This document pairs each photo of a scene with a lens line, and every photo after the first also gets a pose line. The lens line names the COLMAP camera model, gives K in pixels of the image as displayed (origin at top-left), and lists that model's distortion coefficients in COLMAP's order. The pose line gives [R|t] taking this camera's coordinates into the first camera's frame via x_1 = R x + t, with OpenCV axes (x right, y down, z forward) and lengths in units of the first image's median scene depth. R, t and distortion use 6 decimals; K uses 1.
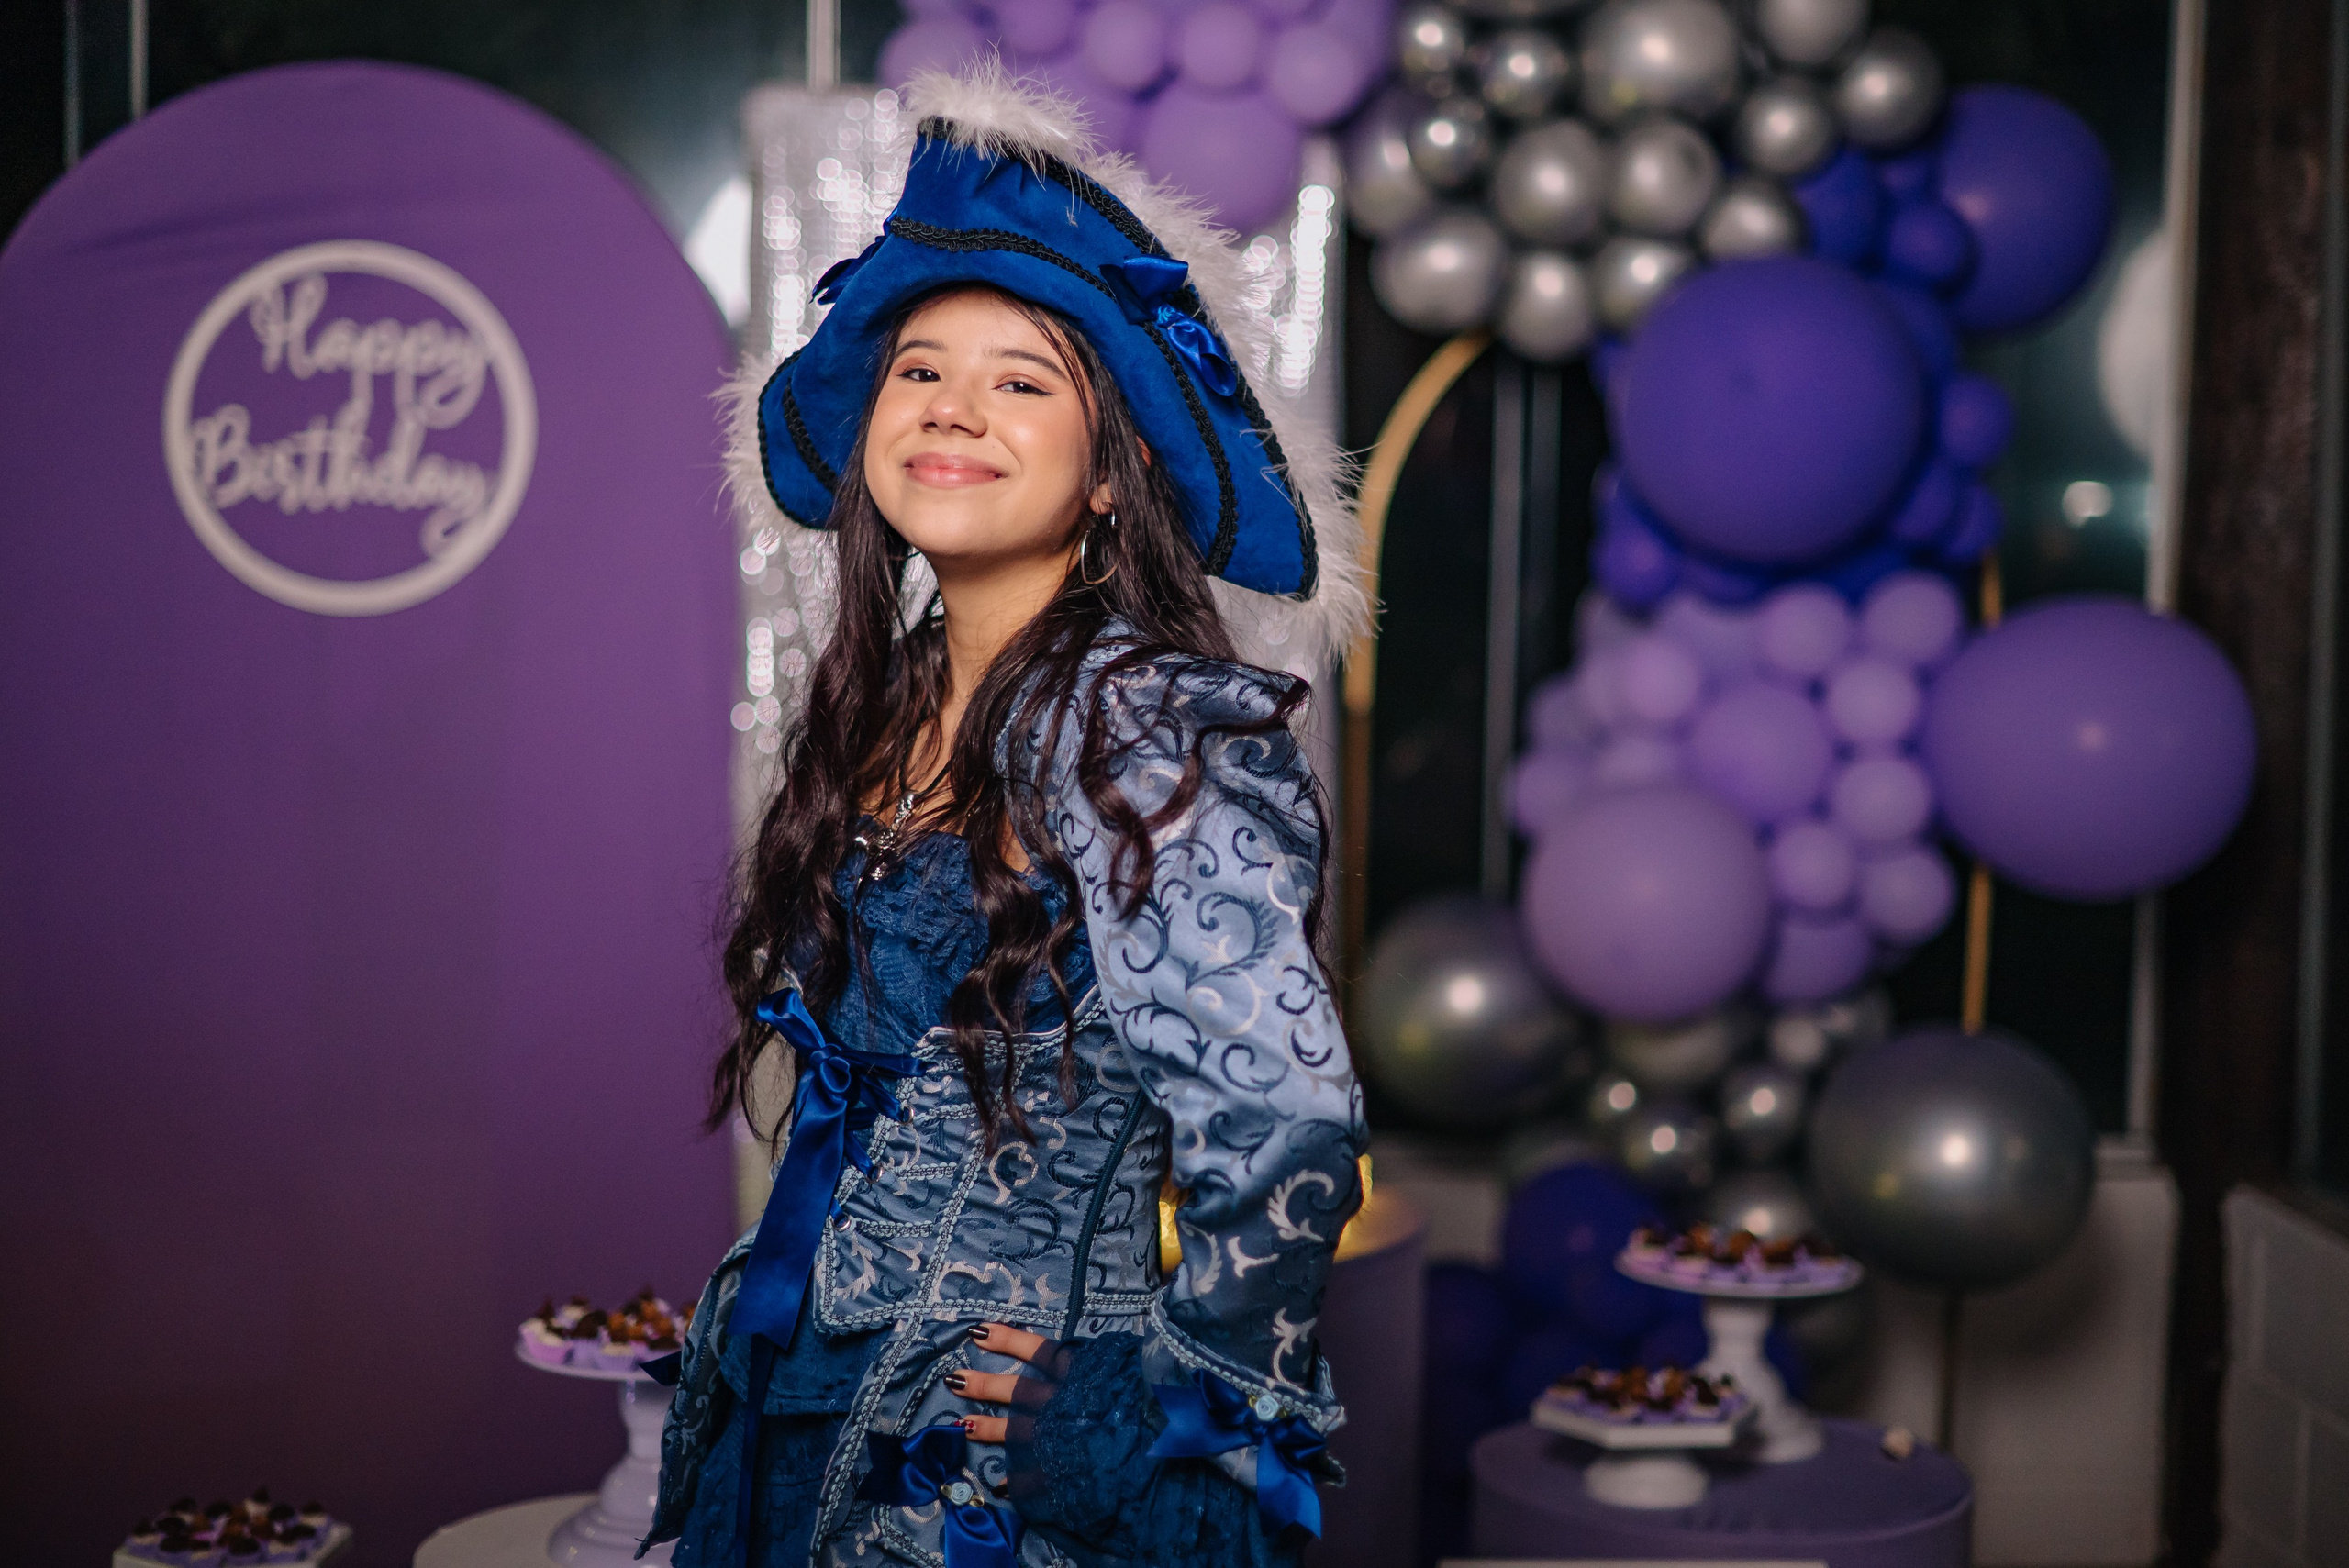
lens RADIAL K [[3507.1, 0, 1189.9], [0, 3507.1, 794.9], [0, 0, 1]] dist [0.016715, 0.000000]
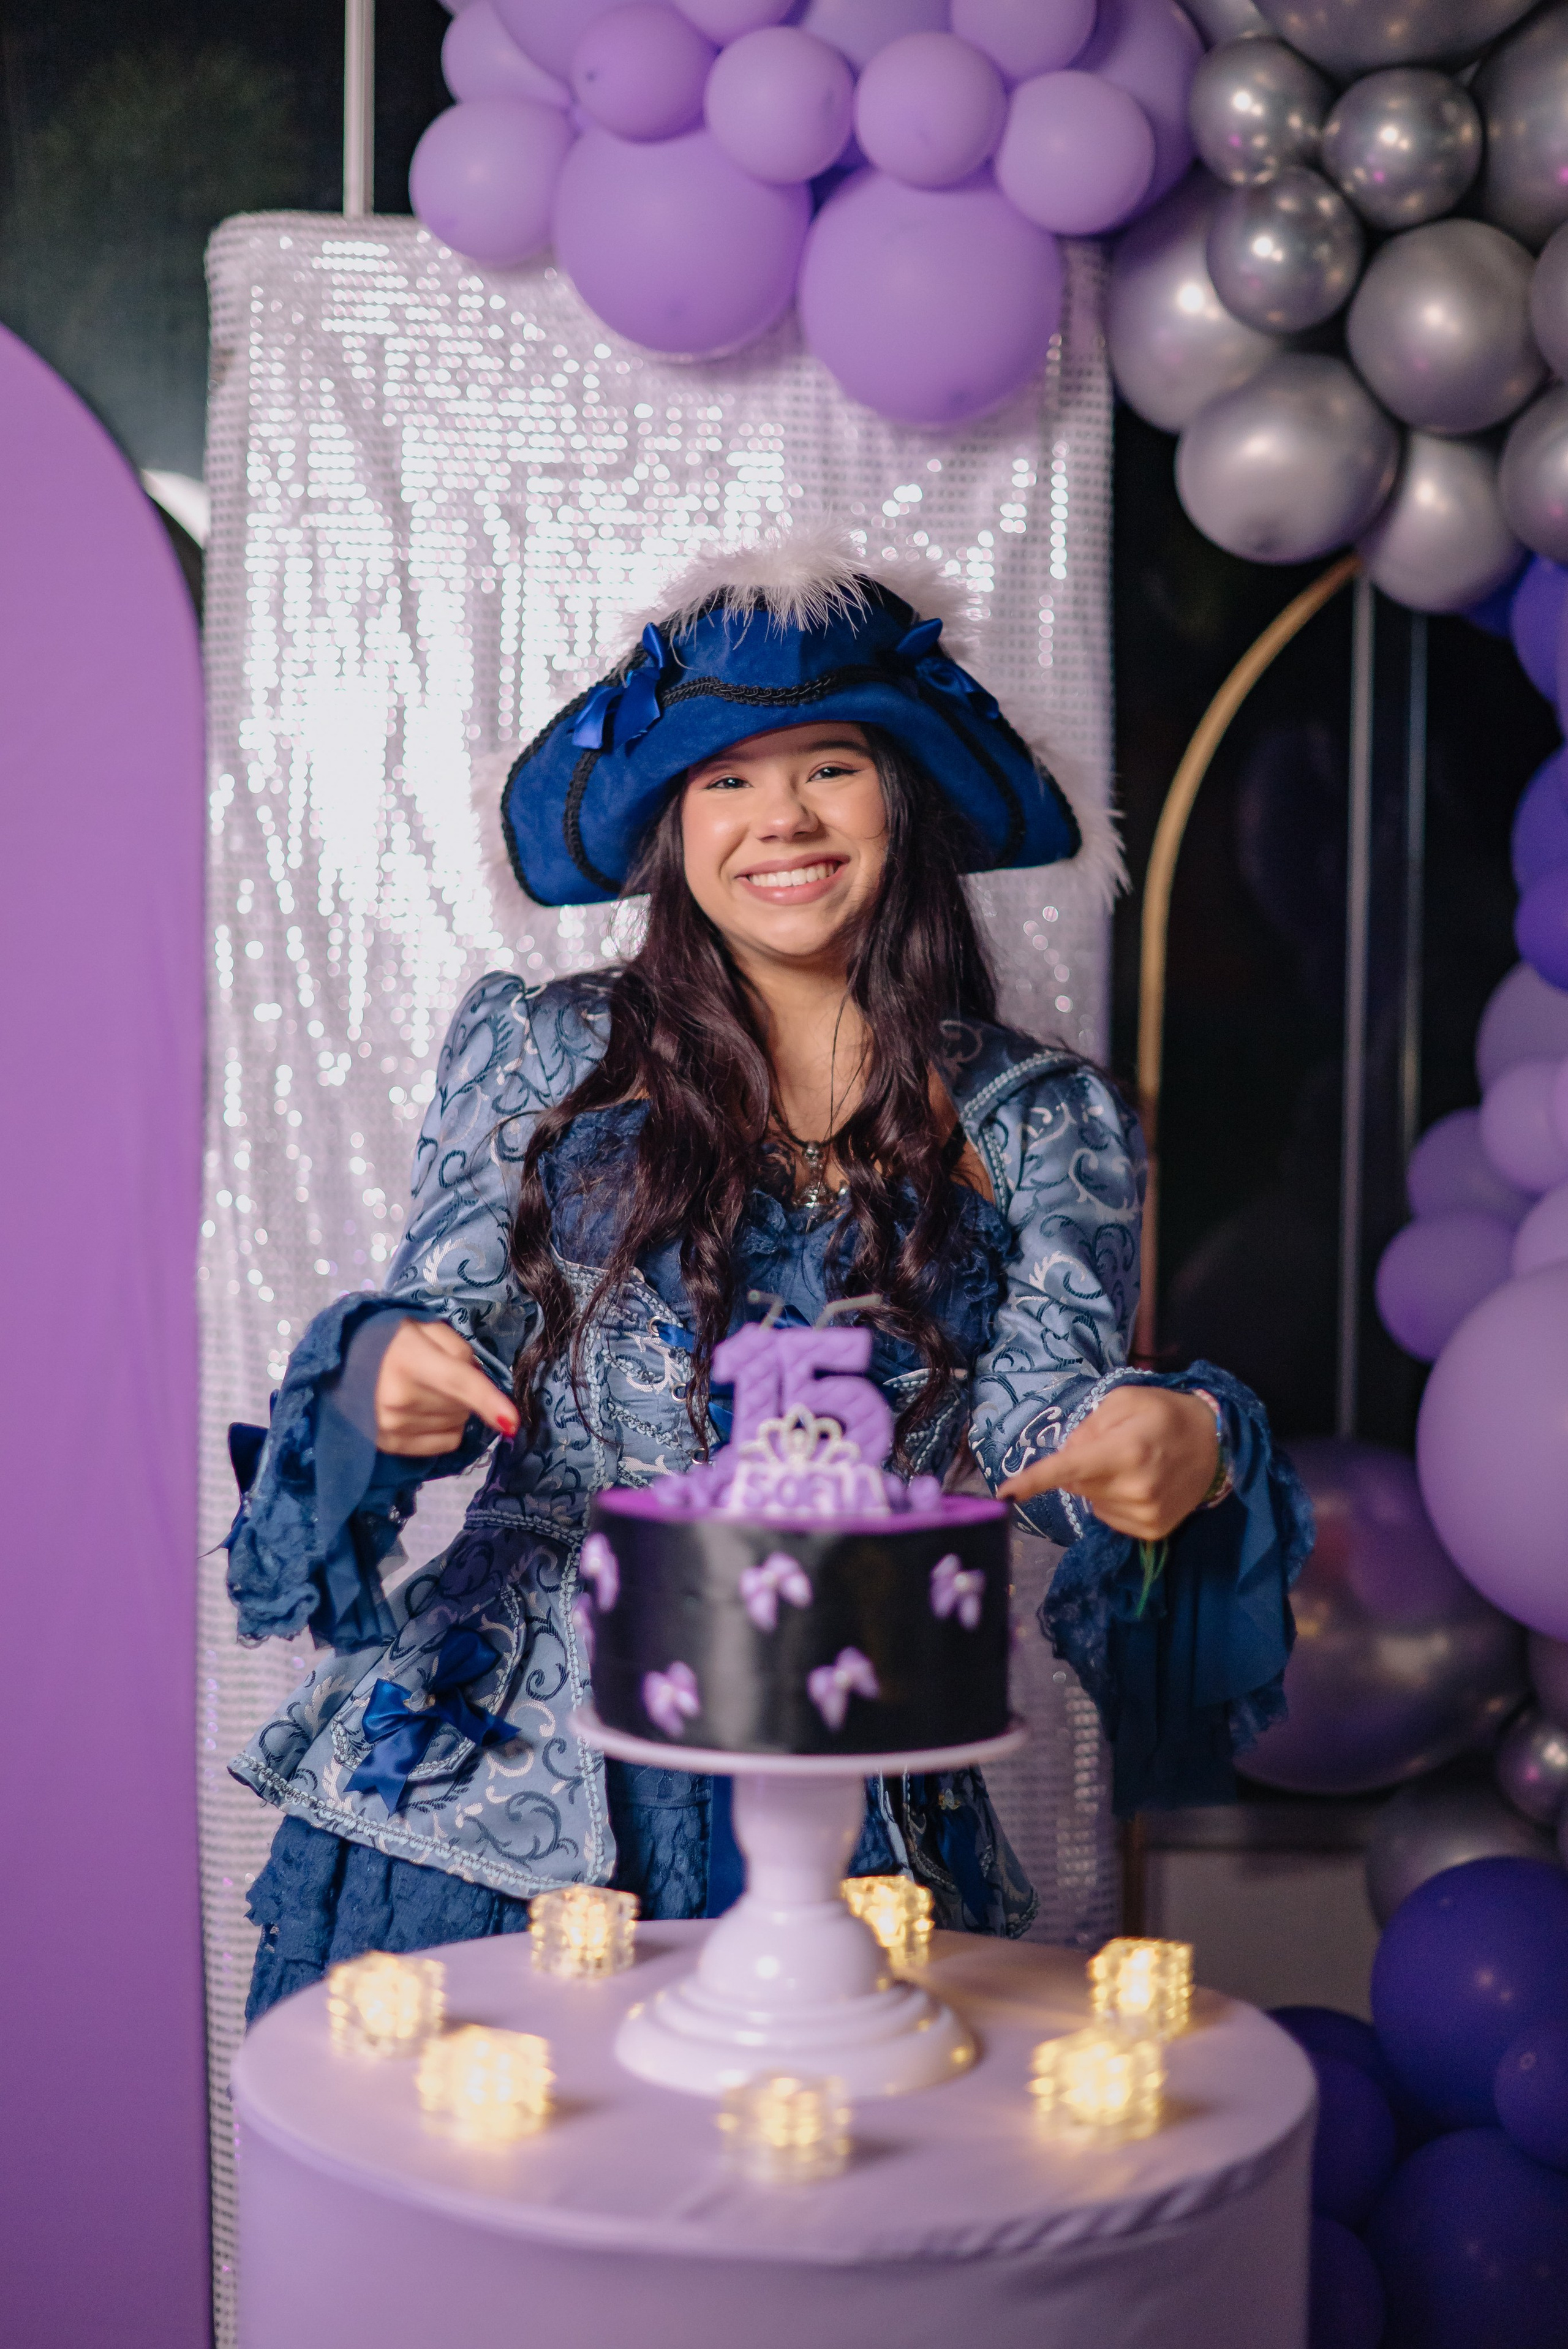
lens RADIAL K [[3507.2, 0, 785.0], [0, 3507.2, 1174.5], [0, 0, 1]] dist [0.016715, 0.000000]
pose [[0.999126, -0.003571, -0.041636, 0.008868], [0.001588, 0.998867, -0.047563, 0.010434], [0.041759, 0.047455, 0.998000, 0.358307]]
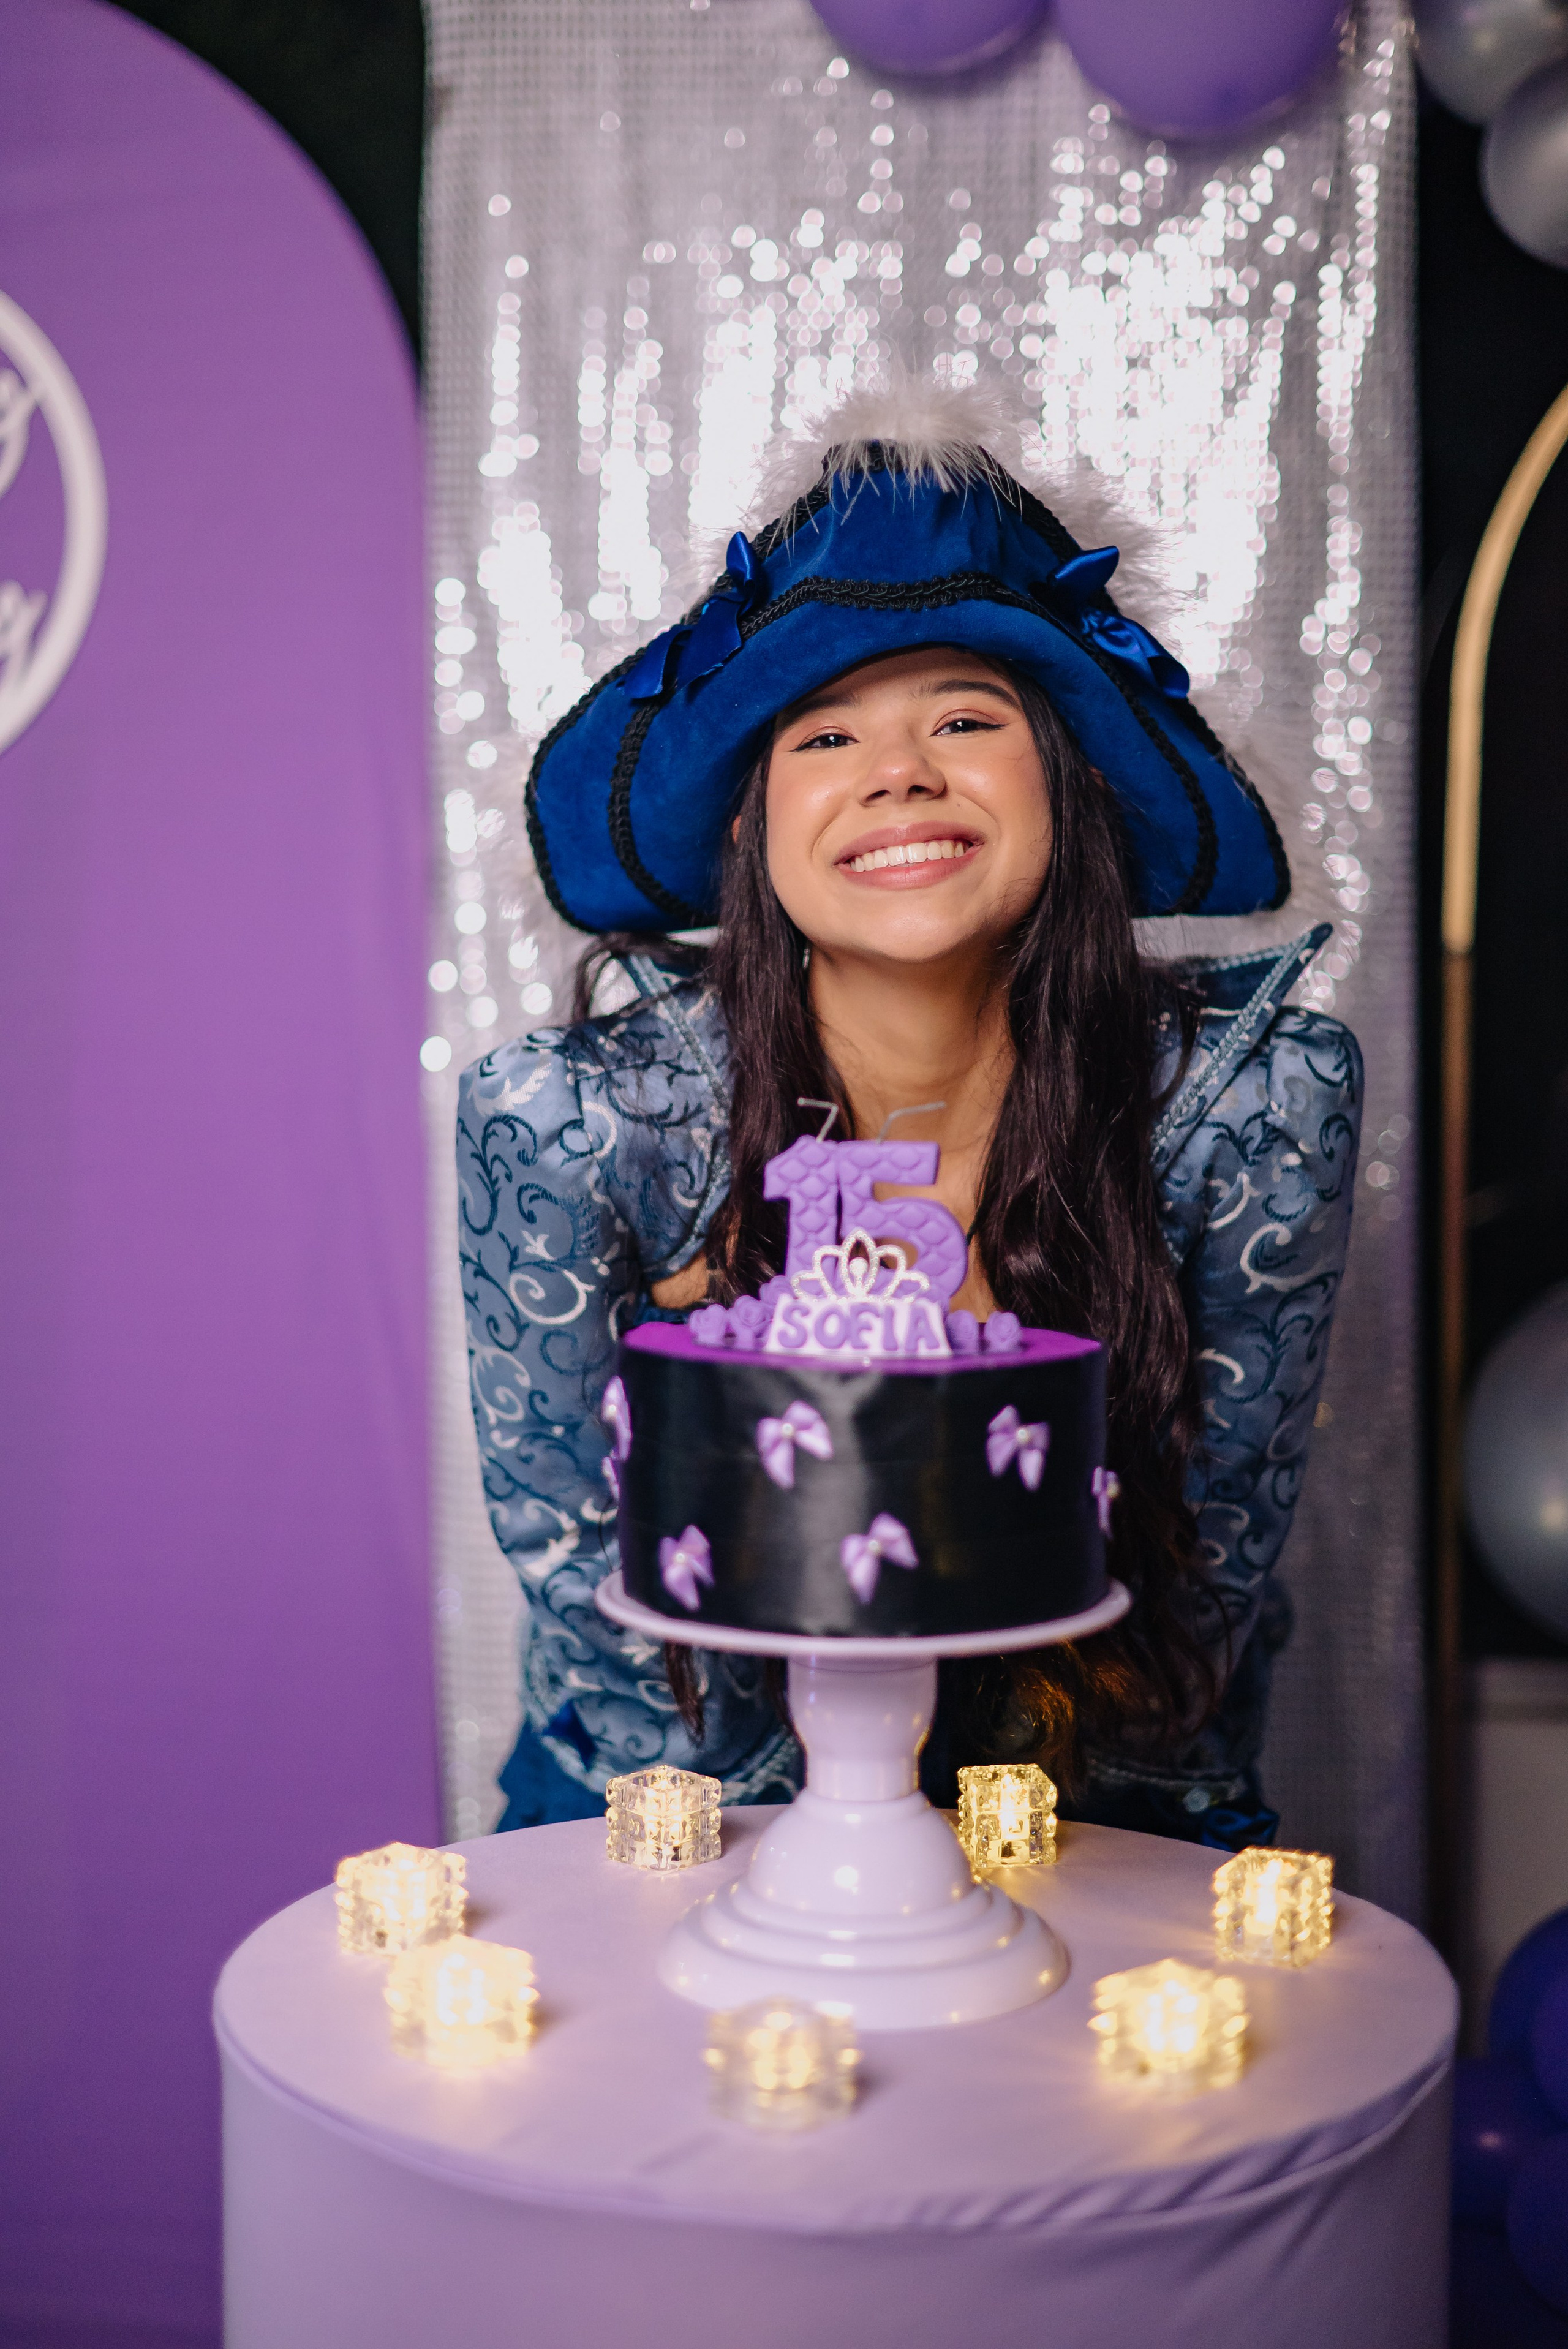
lens RADIAL K [[3507.2, 0, 781.7], [0, 3507.2, 1187.1], [0, 0, 1]] dist [0.016715, 0.000000]
pose [[0.981178, -0.002457, -0.193089, 0.052325], [0.003775, 0.999972, 0.006455, 0.011339], [0.193068, -0.007063, 0.981160, 0.417597]]
